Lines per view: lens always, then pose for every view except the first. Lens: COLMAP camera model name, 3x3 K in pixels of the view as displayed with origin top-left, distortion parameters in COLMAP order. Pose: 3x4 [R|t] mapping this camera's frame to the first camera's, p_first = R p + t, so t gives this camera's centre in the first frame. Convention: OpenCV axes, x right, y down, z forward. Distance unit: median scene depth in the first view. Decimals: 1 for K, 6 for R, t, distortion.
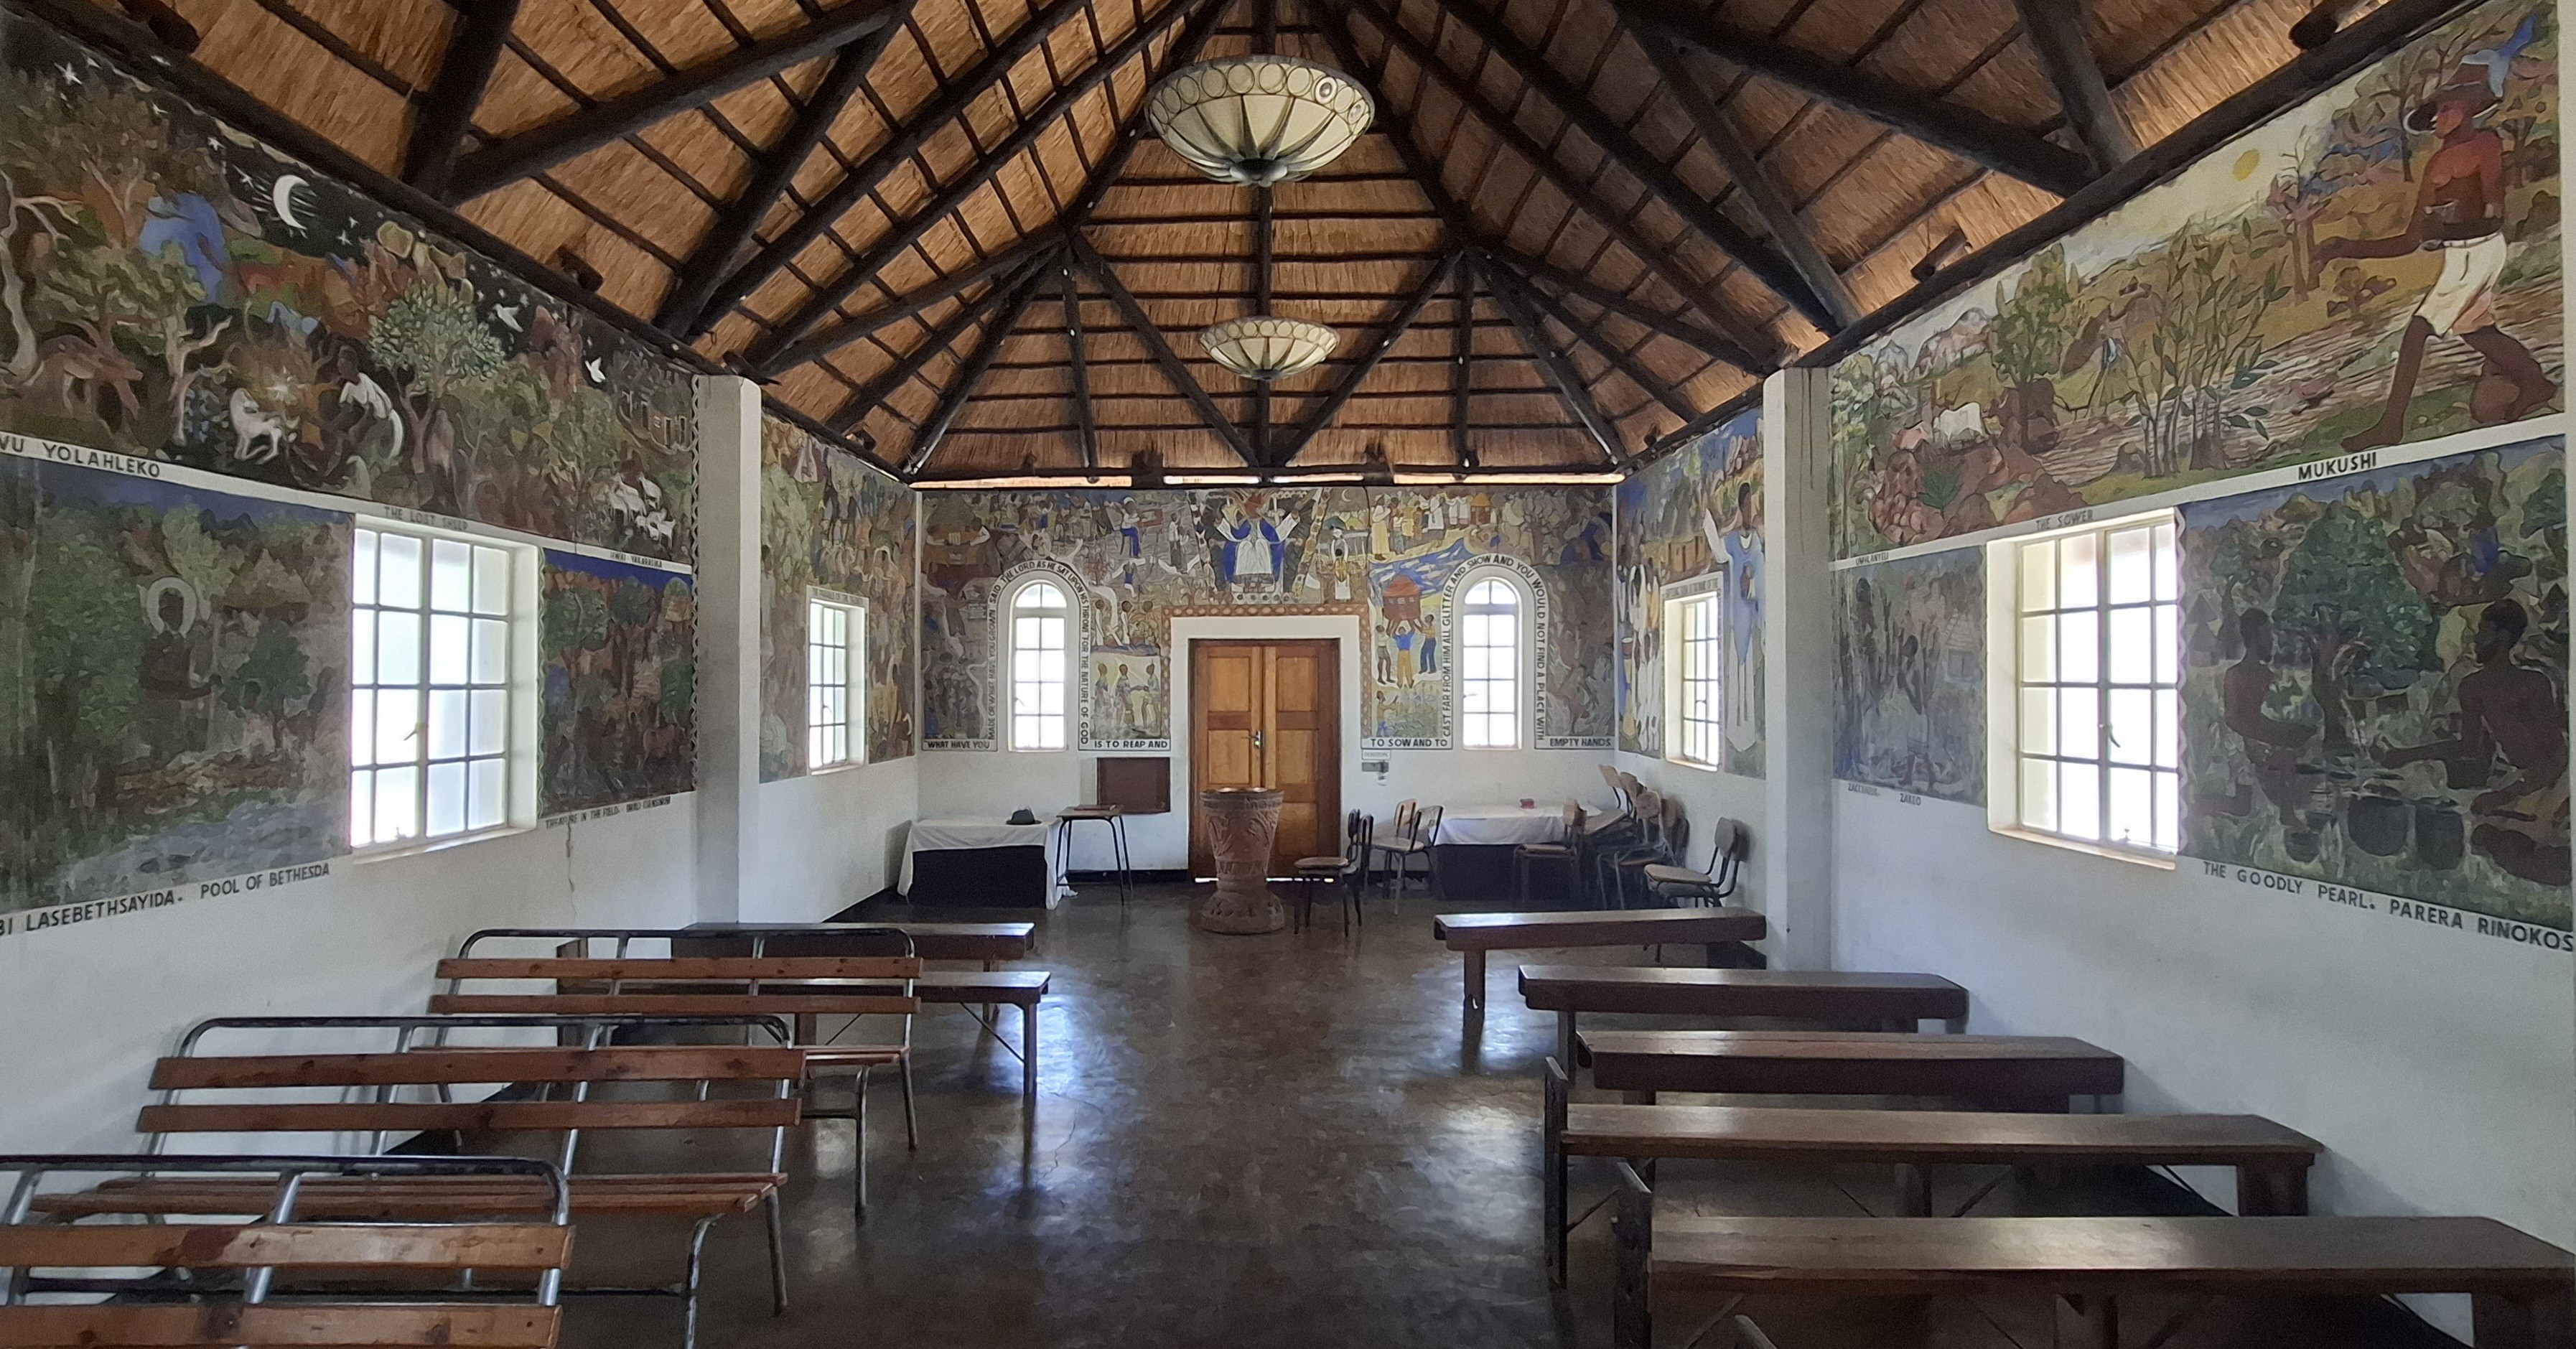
lens RADIAL K [[1165.6, 0, 1282.9], [0, 1165.6, 666.9], [0, 0, 1]] dist [-0.003054, -0.000494]
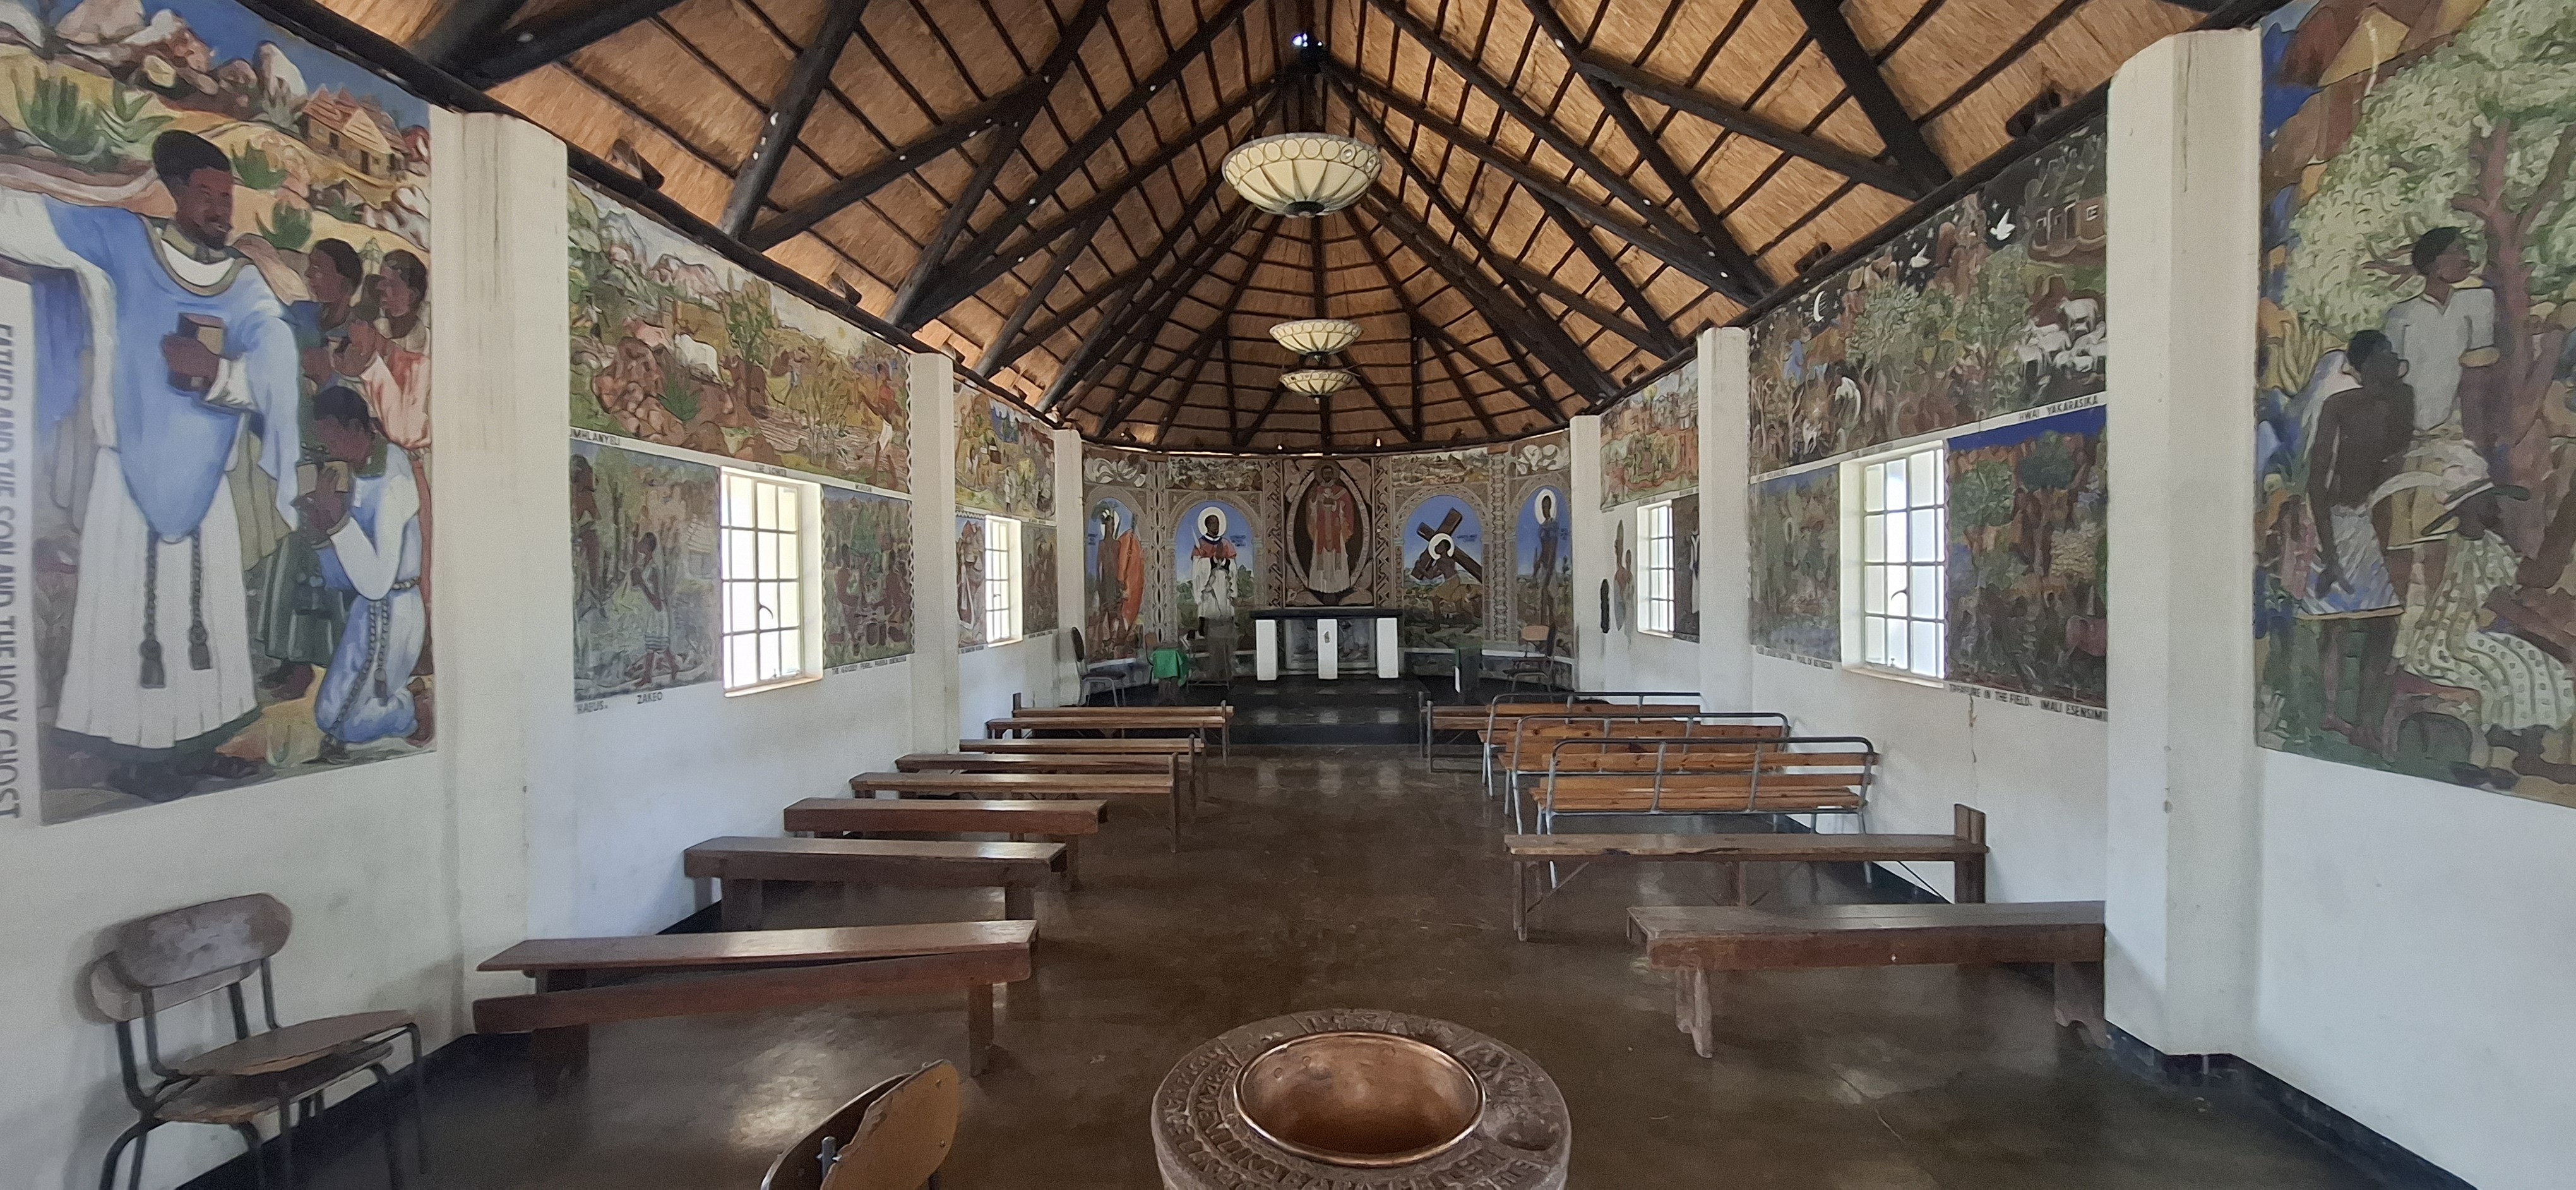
lens RADIAL K [[903.0, 0, 1285.1], [0, 903.0, 588.5], [0, 0, 1]] dist [-0.000196, -0.000005]
pose [[-0.997852, 0.014135, 0.063966, -0.053990], [0.014361, 0.999892, 0.003072, 0.028026], [-0.063916, 0.003984, -0.997947, 1.841710]]
